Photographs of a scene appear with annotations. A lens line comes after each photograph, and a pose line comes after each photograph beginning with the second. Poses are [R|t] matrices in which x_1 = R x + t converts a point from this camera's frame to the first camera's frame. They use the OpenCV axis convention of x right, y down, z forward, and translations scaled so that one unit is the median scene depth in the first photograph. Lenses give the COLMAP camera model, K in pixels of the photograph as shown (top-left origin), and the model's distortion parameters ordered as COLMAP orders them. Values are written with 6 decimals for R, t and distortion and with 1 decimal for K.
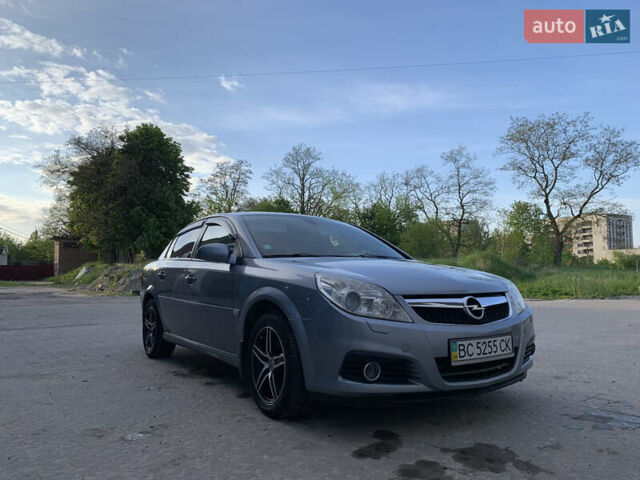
lens RADIAL K [[490.7, 0, 321.6], [0, 490.7, 242.3], [0, 0, 1]] dist [0.017137, 0.003686]
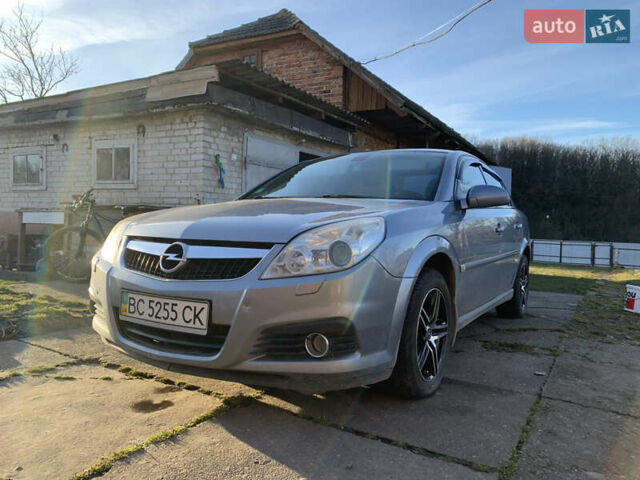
lens RADIAL K [[490.7, 0, 319.8], [0, 490.7, 238.5], [0, 0, 1]] dist [0.017137, 0.003686]
pose [[0.428241, 0.034862, -0.902992, 1.106110], [0.027725, 0.998278, 0.051689, 0.073319], [0.903239, -0.047171, 0.426537, 0.902132]]
